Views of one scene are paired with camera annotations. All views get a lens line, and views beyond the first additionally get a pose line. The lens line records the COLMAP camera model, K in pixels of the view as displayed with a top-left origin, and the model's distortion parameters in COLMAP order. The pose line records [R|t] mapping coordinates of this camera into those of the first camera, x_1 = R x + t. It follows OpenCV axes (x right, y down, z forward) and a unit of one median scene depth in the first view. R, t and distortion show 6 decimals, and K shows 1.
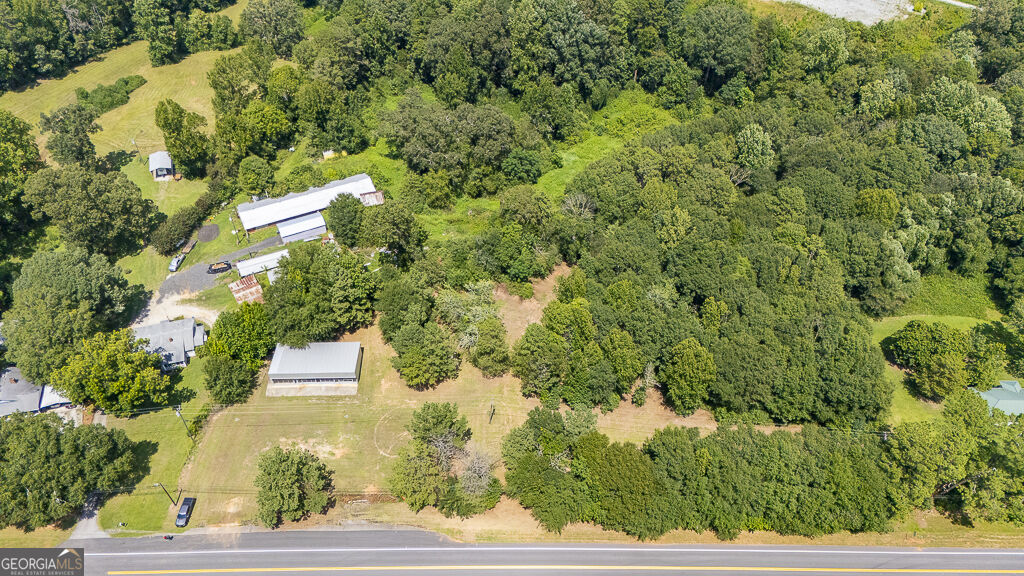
lens RADIAL K [[750.8, 0, 512.0], [0, 750.8, 288.0], [0, 0, 1]] dist [0.091370, -0.064307]
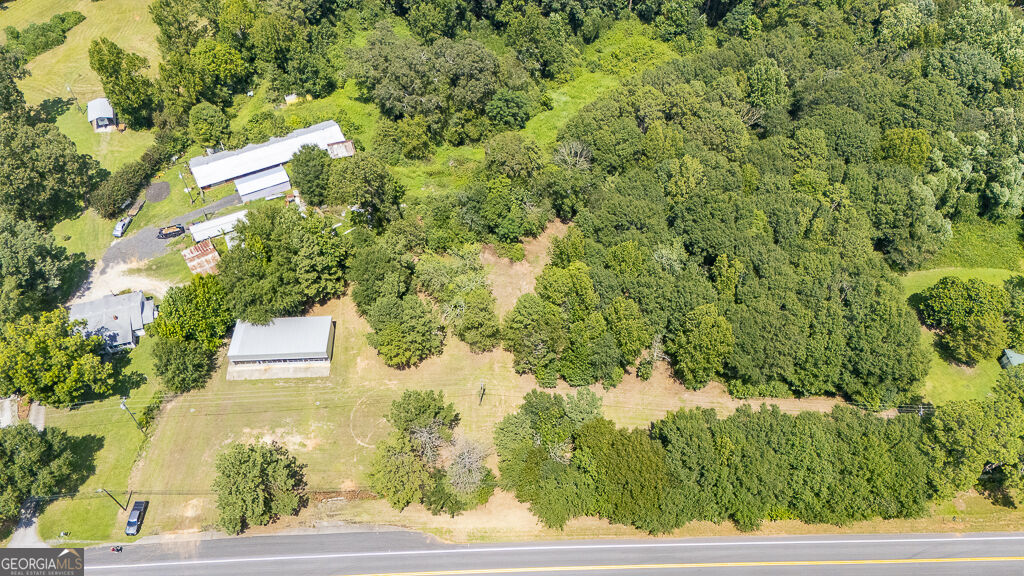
lens RADIAL K [[750.8, 0, 512.0], [0, 750.8, 288.0], [0, 0, 1]] dist [0.091370, -0.064307]
pose [[0.999585, -0.022029, 0.018545, -0.004194], [0.020479, 0.996587, 0.079974, -0.025636], [-0.020243, -0.079561, 0.996624, 0.102490]]
